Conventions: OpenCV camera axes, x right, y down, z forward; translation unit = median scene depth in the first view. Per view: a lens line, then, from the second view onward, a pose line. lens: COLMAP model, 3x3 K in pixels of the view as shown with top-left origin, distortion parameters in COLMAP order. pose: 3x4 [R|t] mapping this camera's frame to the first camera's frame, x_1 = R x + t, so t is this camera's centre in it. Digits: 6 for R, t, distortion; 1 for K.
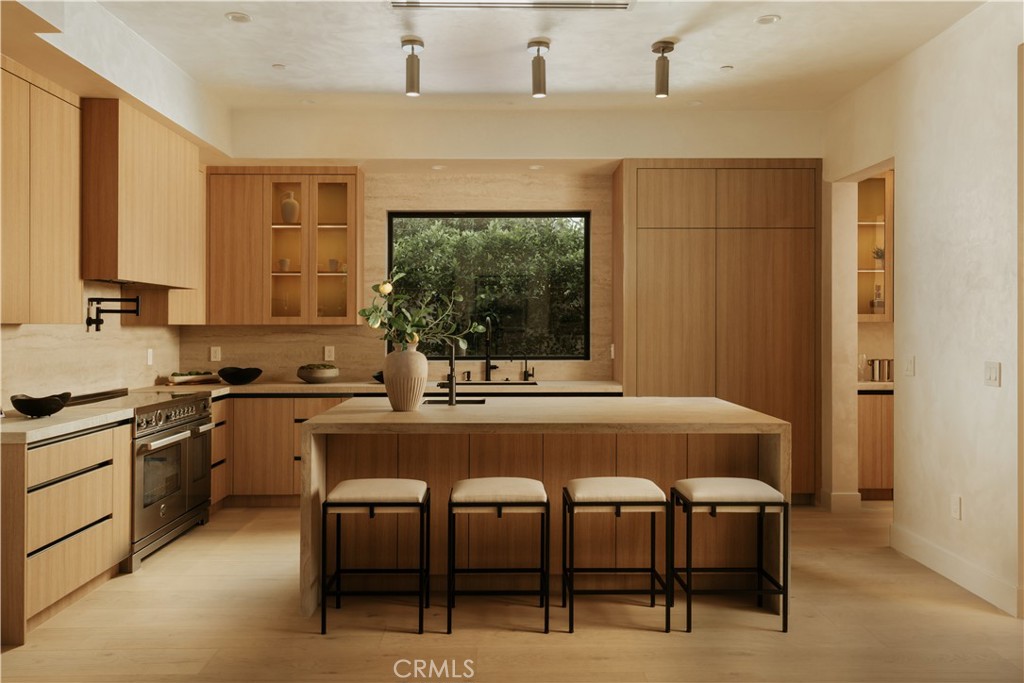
lens RADIAL K [[809.8, 0, 515.0], [0, 809.8, 335.0], [0, 0, 1]] dist [0.001845, -0.007836]
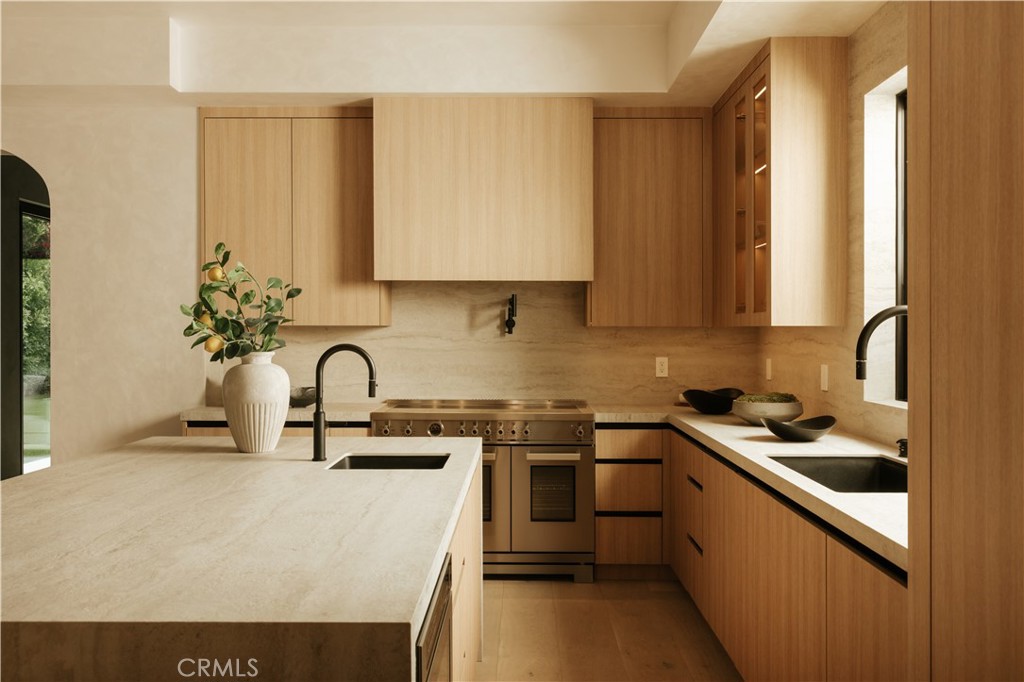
lens RADIAL K [[891.9, 0, 510.3], [0, 891.9, 335.2], [0, 0, 1]] dist [-0.011228, 0.010354]
pose [[-0.028308, 0.005956, -0.999581, 0.416855], [-0.013539, 0.999888, 0.006342, -0.007712], [0.999508, 0.013712, -0.028225, 0.845973]]
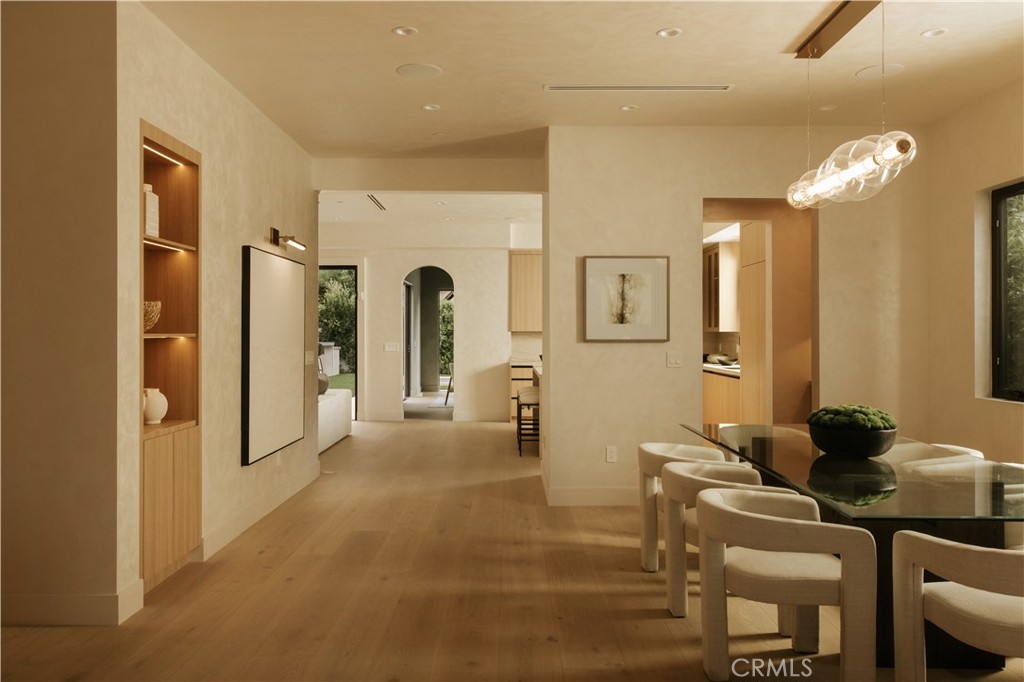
lens RADIAL K [[809.8, 0, 514.0], [0, 809.8, 336.4], [0, 0, 1]] dist [0.001845, -0.007836]
pose [[-0.013465, -0.001936, -0.999907, 1.589119], [-0.016433, 0.999863, -0.001715, 0.008220], [0.999774, 0.016409, -0.013495, 0.581819]]
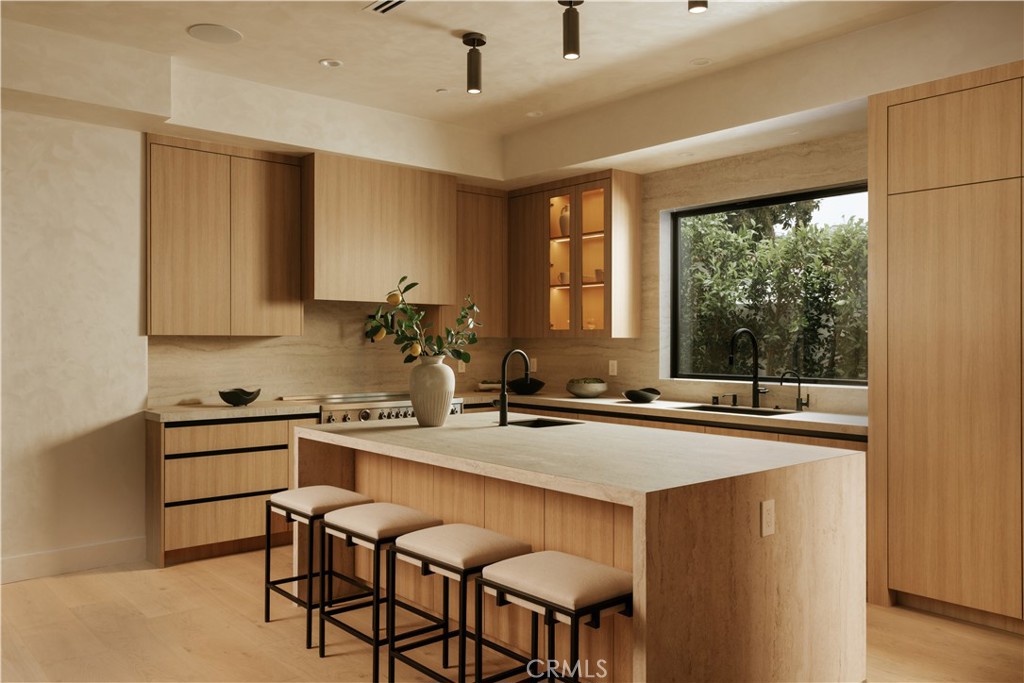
lens RADIAL K [[809.8, 0, 514.0], [0, 809.8, 342.7], [0, 0, 1]] dist [0.001845, -0.007836]
pose [[0.638663, 0.005275, -0.769469, 0.456814], [-0.012777, 0.999911, -0.003750, -0.001733], [0.769381, 0.012227, 0.638674, 0.318073]]
